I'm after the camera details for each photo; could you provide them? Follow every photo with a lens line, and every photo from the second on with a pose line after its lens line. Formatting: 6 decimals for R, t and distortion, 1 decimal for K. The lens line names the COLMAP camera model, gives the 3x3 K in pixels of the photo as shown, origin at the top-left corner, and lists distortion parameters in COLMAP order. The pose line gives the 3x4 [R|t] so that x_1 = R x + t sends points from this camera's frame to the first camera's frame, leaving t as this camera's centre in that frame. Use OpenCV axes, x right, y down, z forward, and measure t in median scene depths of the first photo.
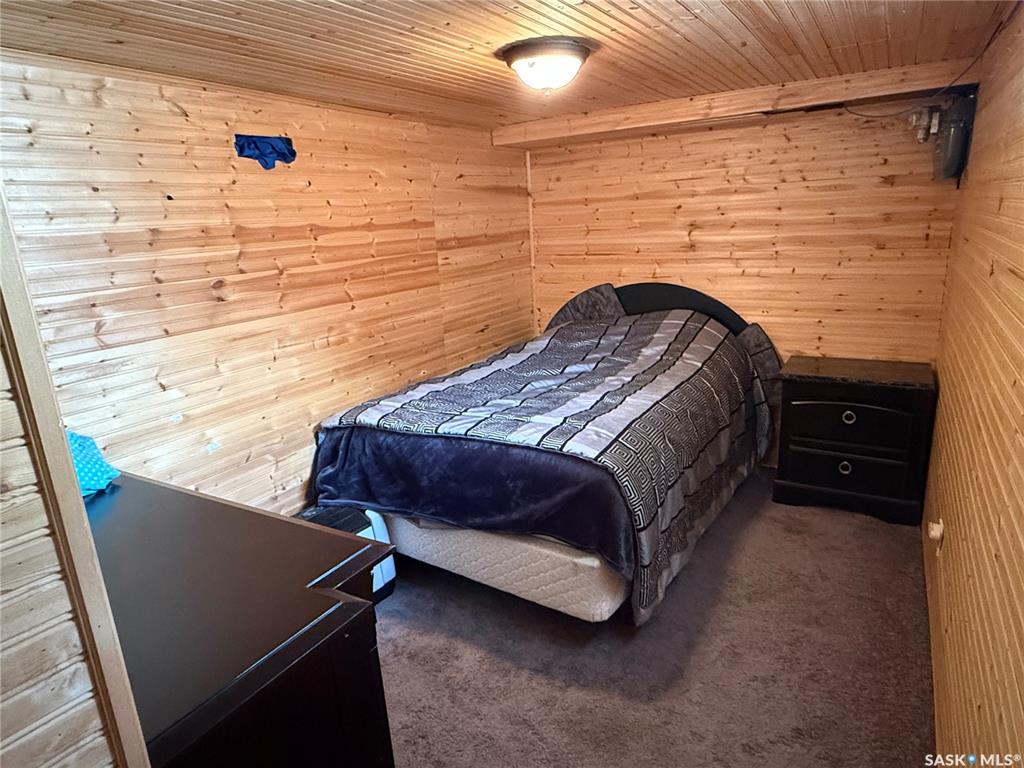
lens RADIAL K [[615.2, 0, 511.9], [0, 615.2, 385.7], [0, 0, 1]] dist [0.004468, 0.000563]
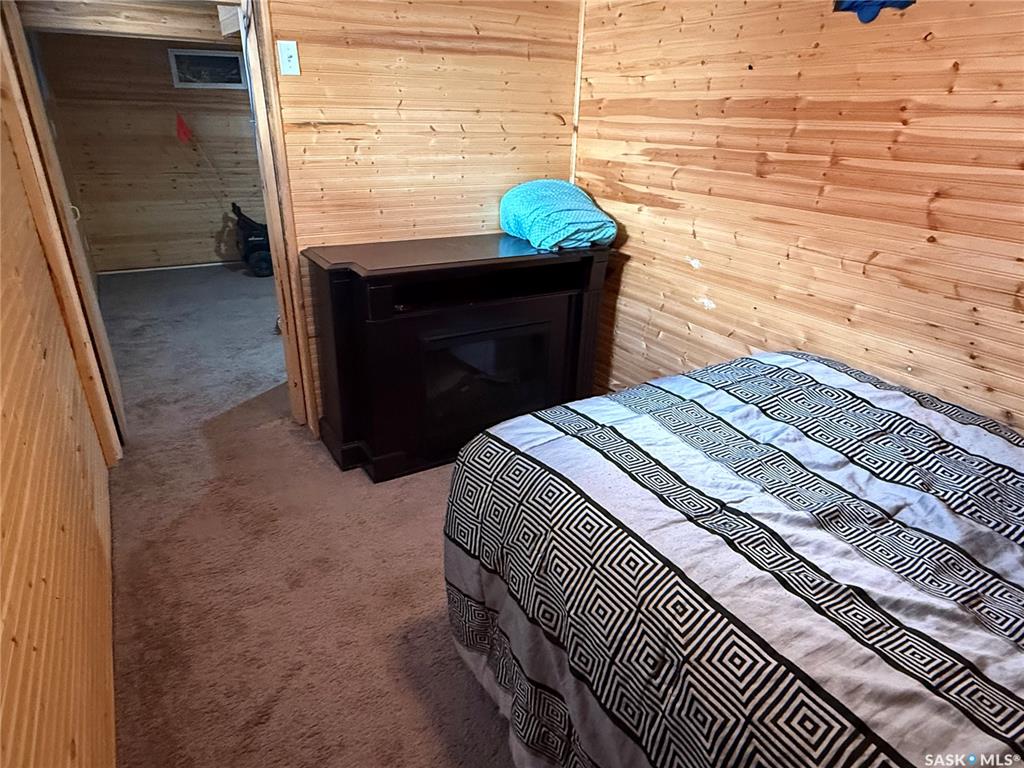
lens RADIAL K [[615.2, 0, 510.3], [0, 615.2, 381.5], [0, 0, 1]] dist [0.004468, 0.000563]
pose [[-0.461284, 0.409274, -0.787218, 0.627654], [-0.224341, 0.804621, 0.549778, -0.321663], [0.858422, 0.430209, -0.279342, 1.048066]]
